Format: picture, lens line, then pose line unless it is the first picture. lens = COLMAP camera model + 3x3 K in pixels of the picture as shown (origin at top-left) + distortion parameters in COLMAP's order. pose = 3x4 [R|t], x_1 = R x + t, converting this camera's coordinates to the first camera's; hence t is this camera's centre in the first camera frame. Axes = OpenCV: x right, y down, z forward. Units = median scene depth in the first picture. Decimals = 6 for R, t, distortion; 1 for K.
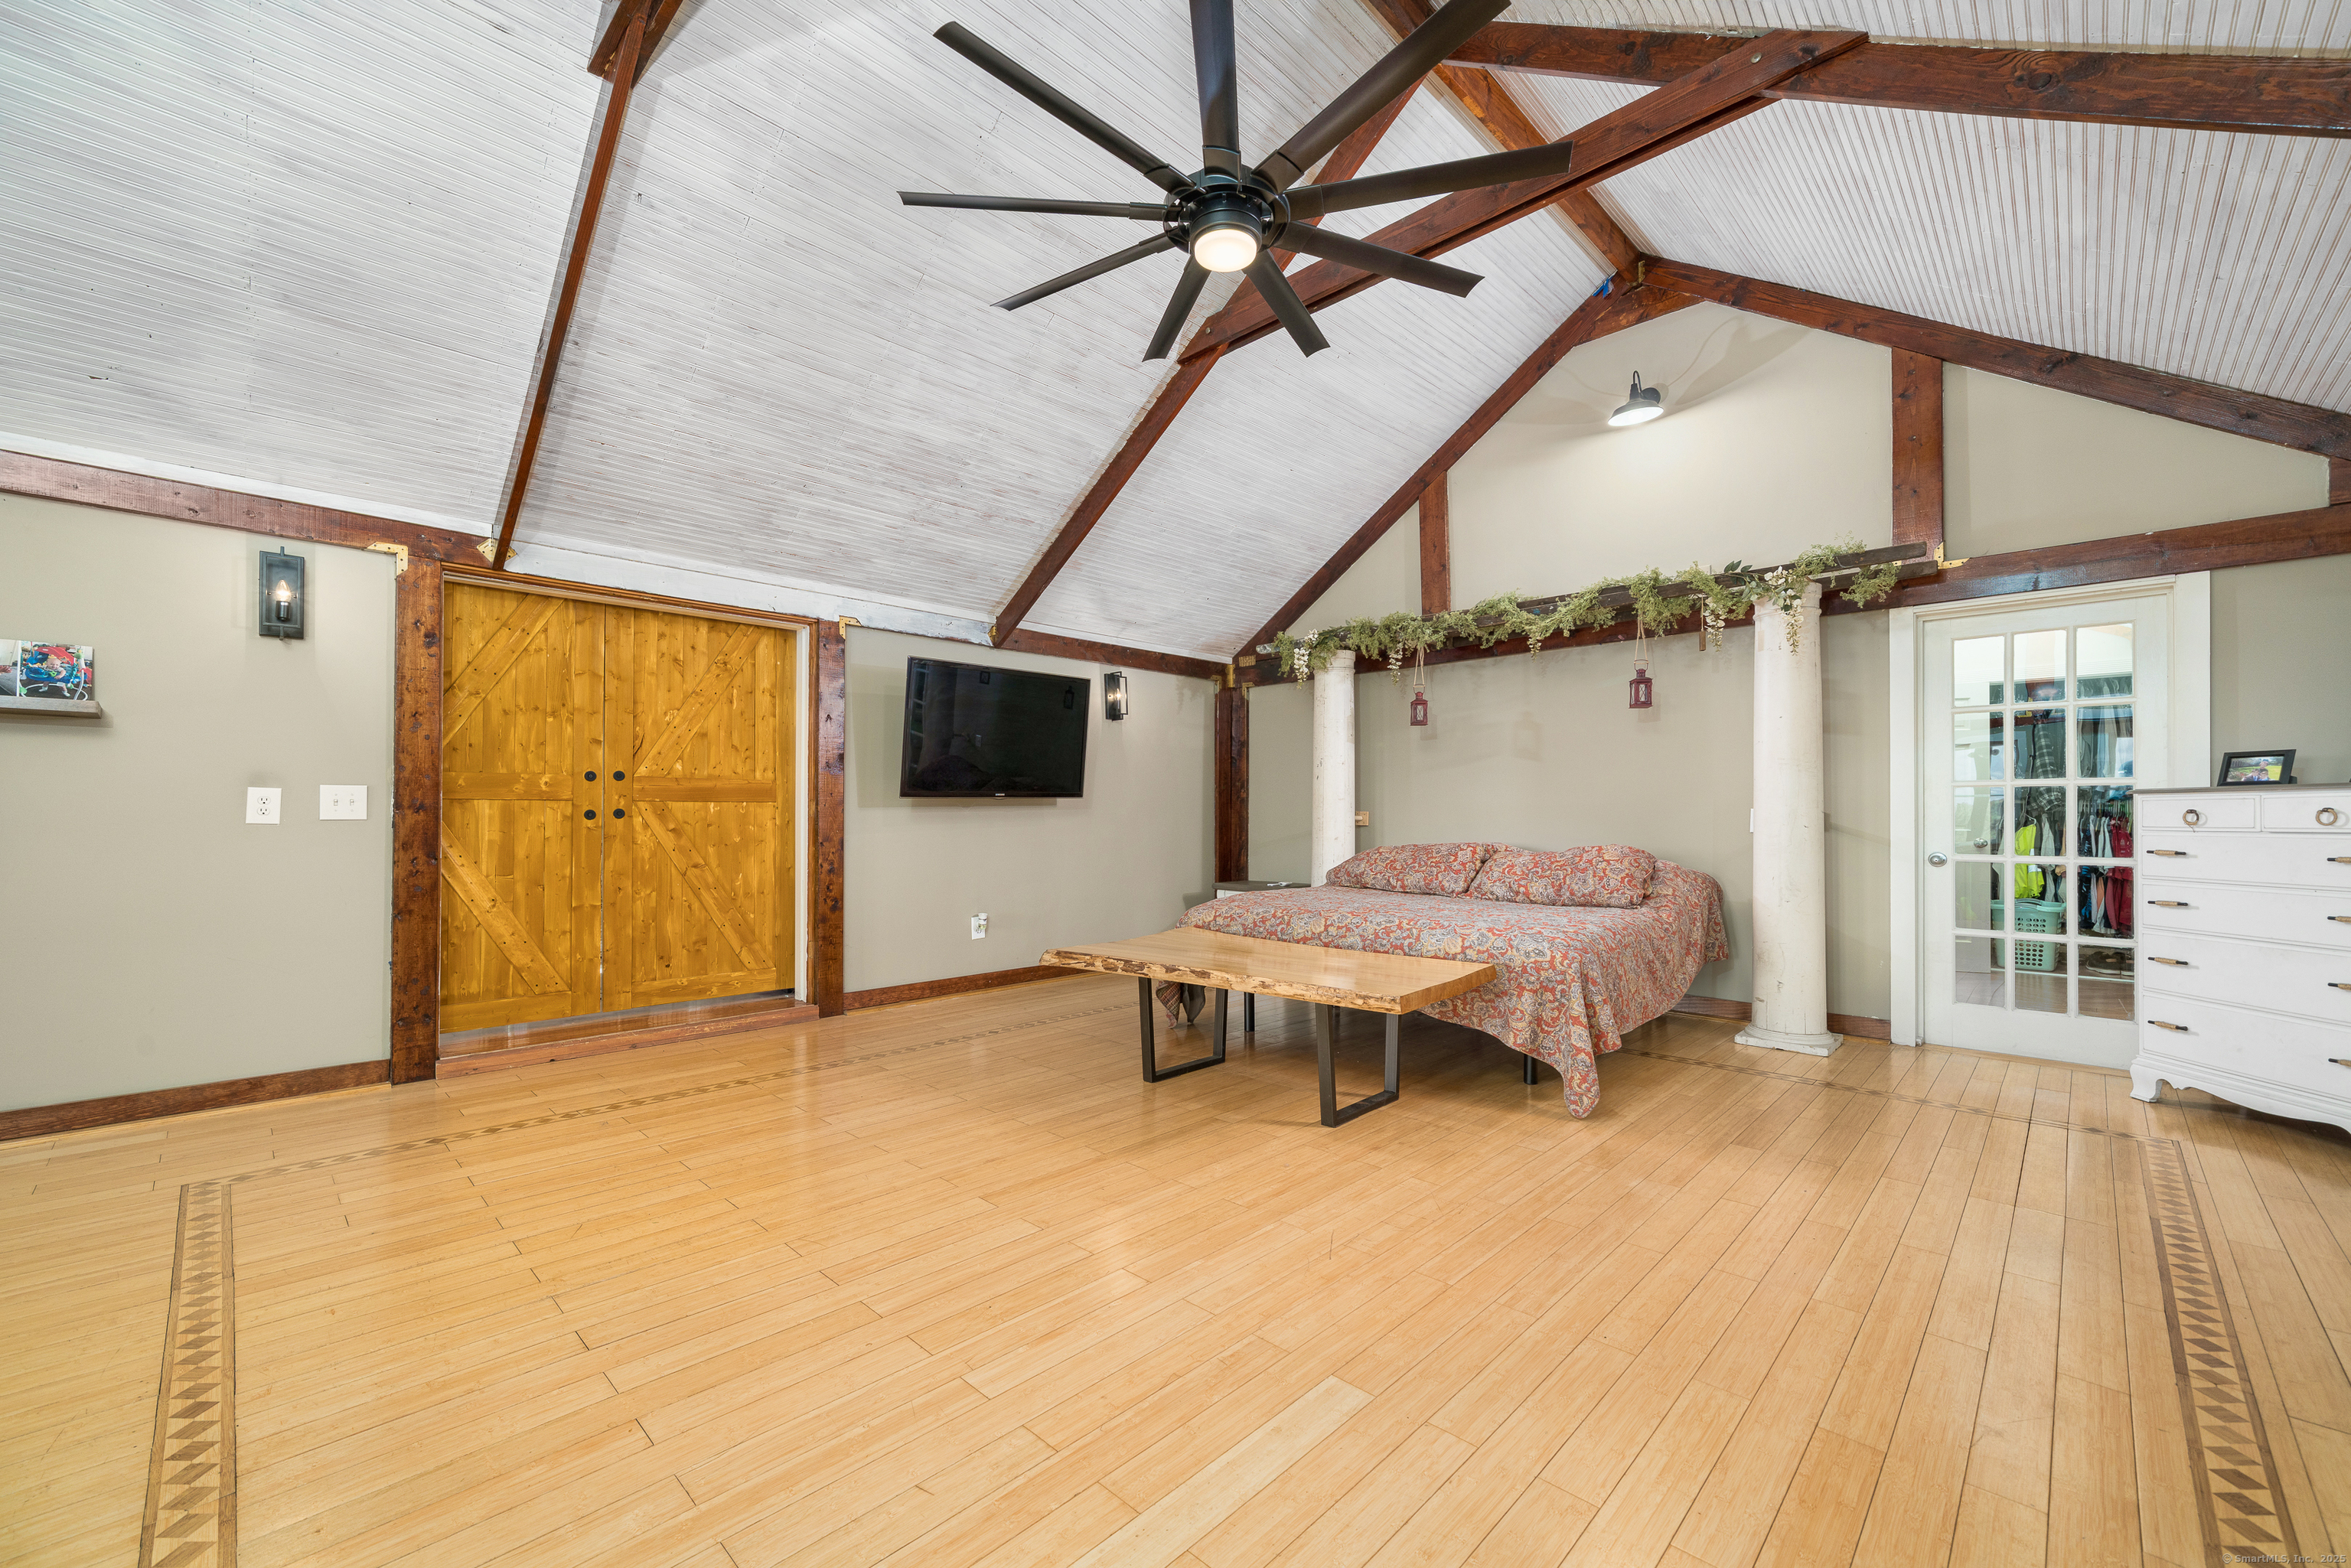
lens RADIAL K [[931.1, 0, 1171.2], [0, 931.1, 805.3], [0, 0, 1]] dist [-0.002541, 0.000891]
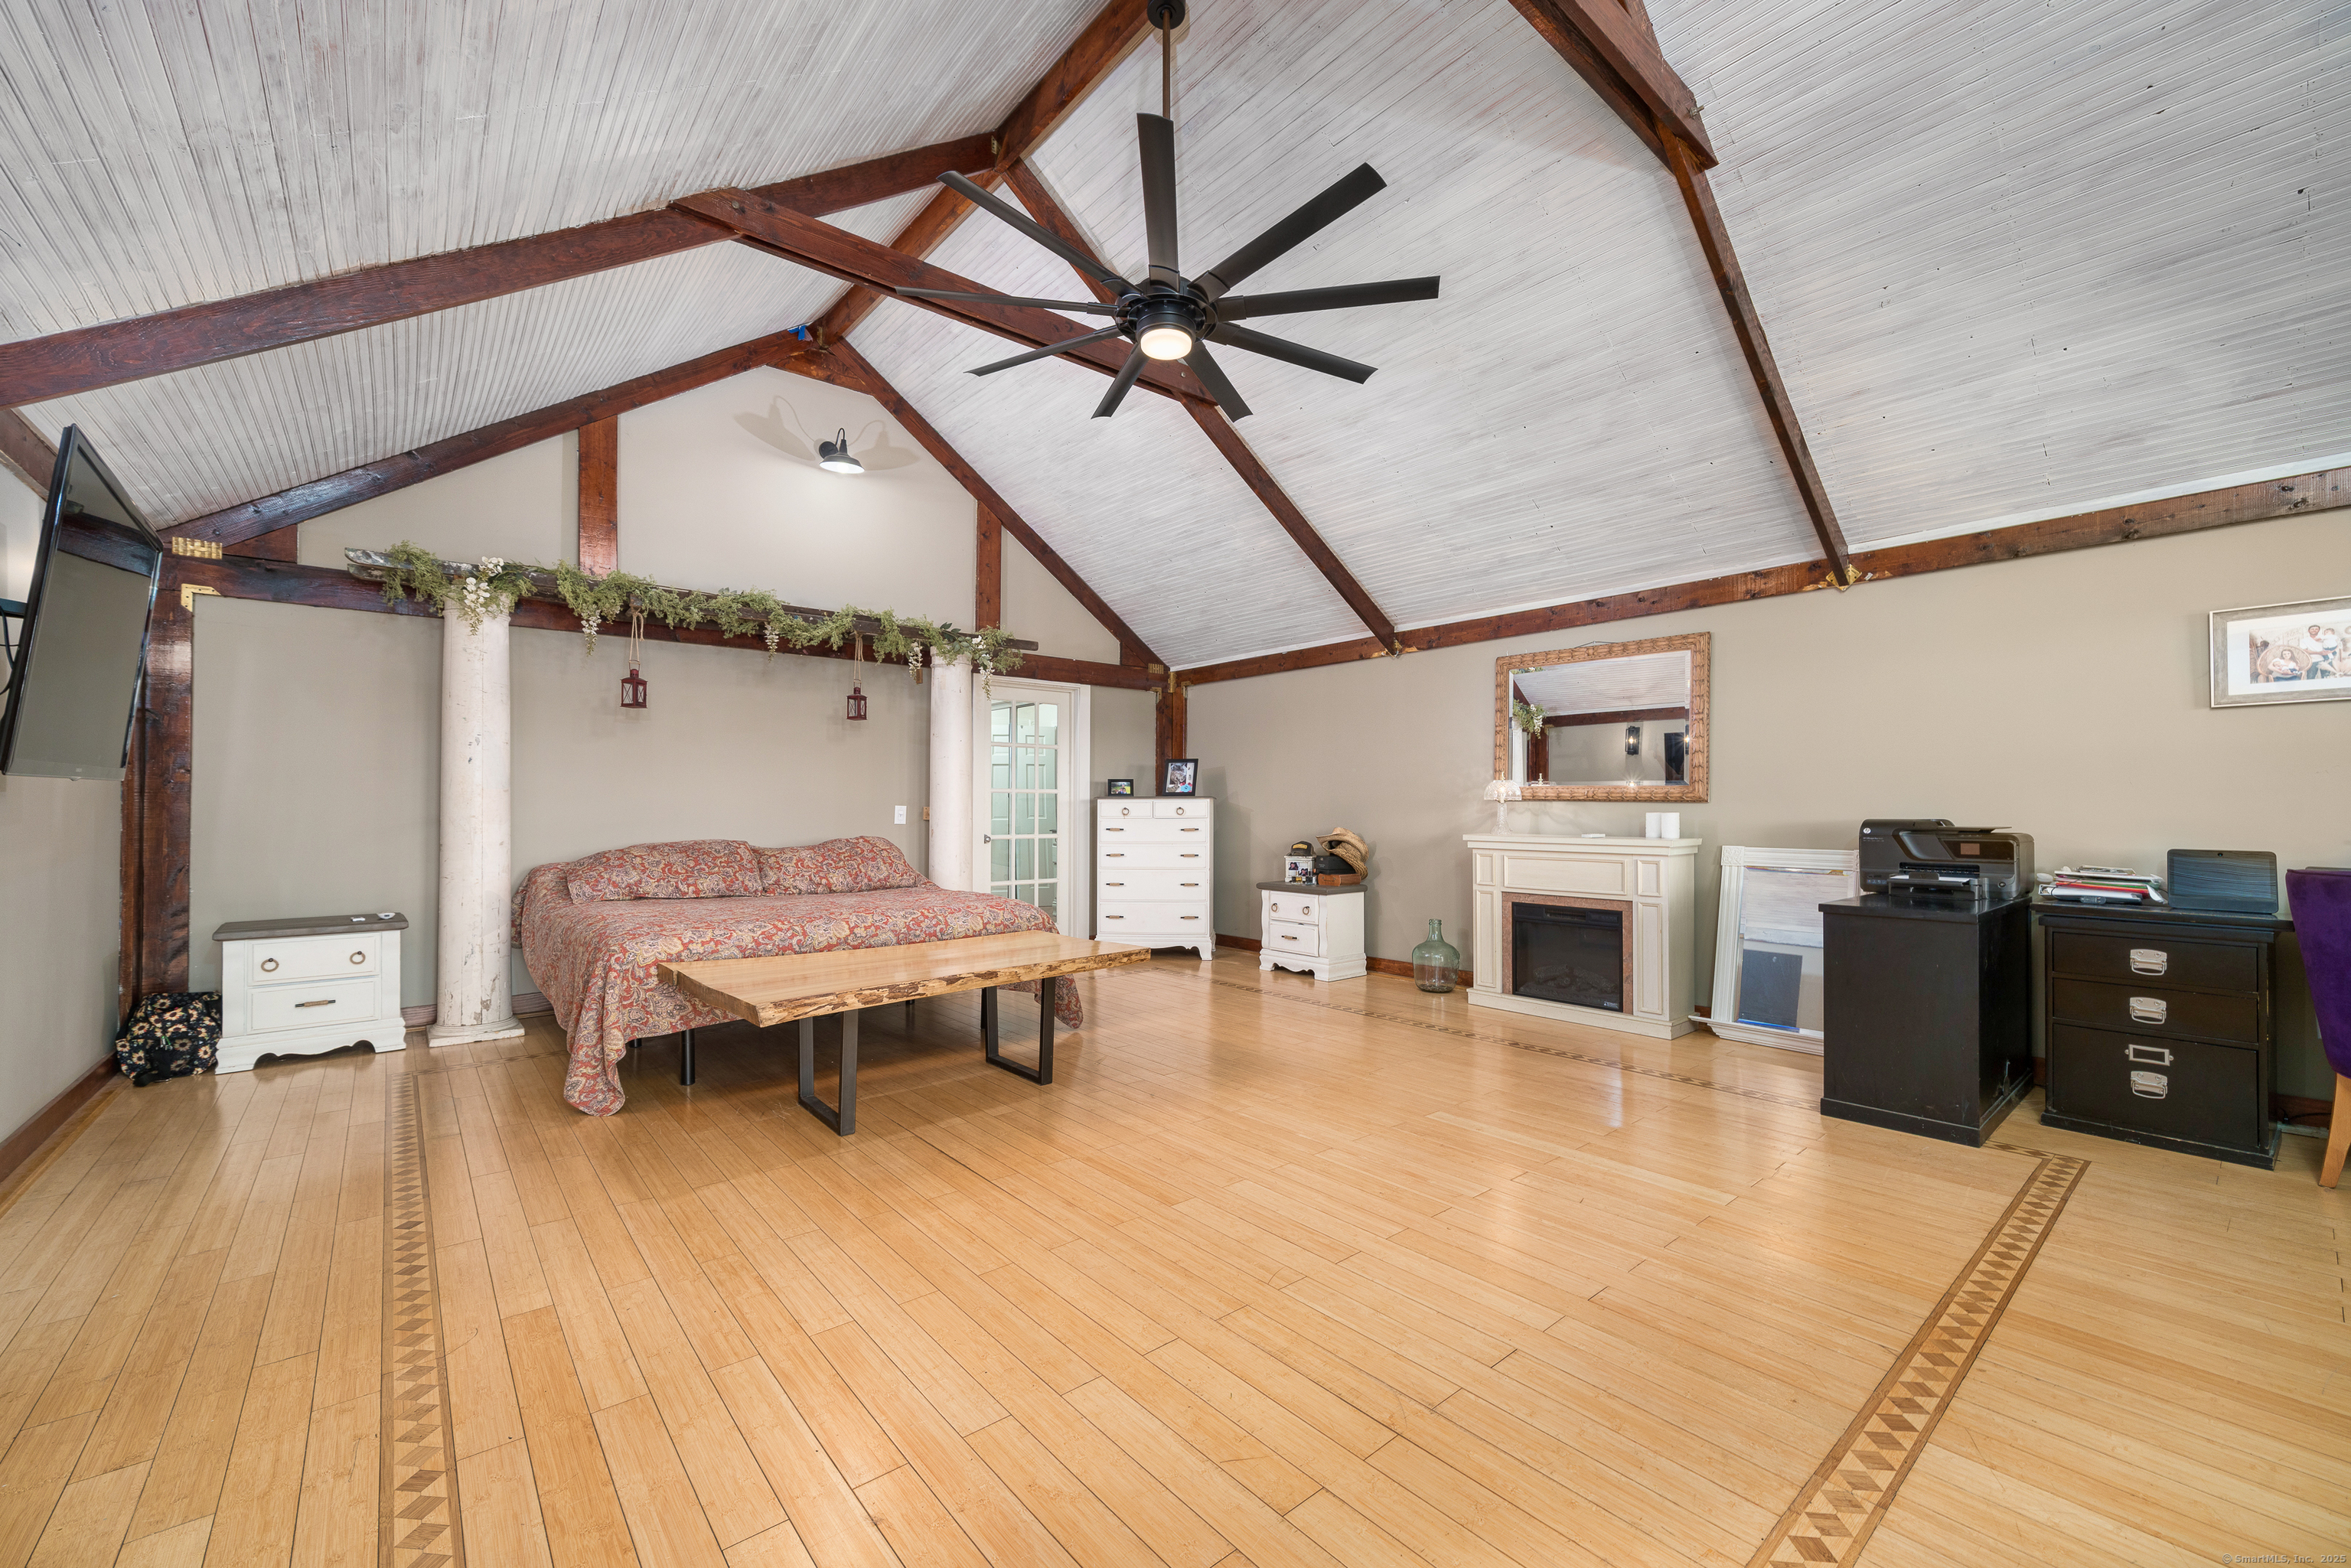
lens RADIAL K [[931.1, 0, 1179.3], [0, 931.1, 799.9], [0, 0, 1]] dist [-0.002541, 0.000891]
pose [[0.096616, 0.008987, 0.995281, -0.698460], [-0.010545, 0.999912, -0.008005, 0.001658], [-0.995266, -0.009722, 0.096702, 0.532662]]
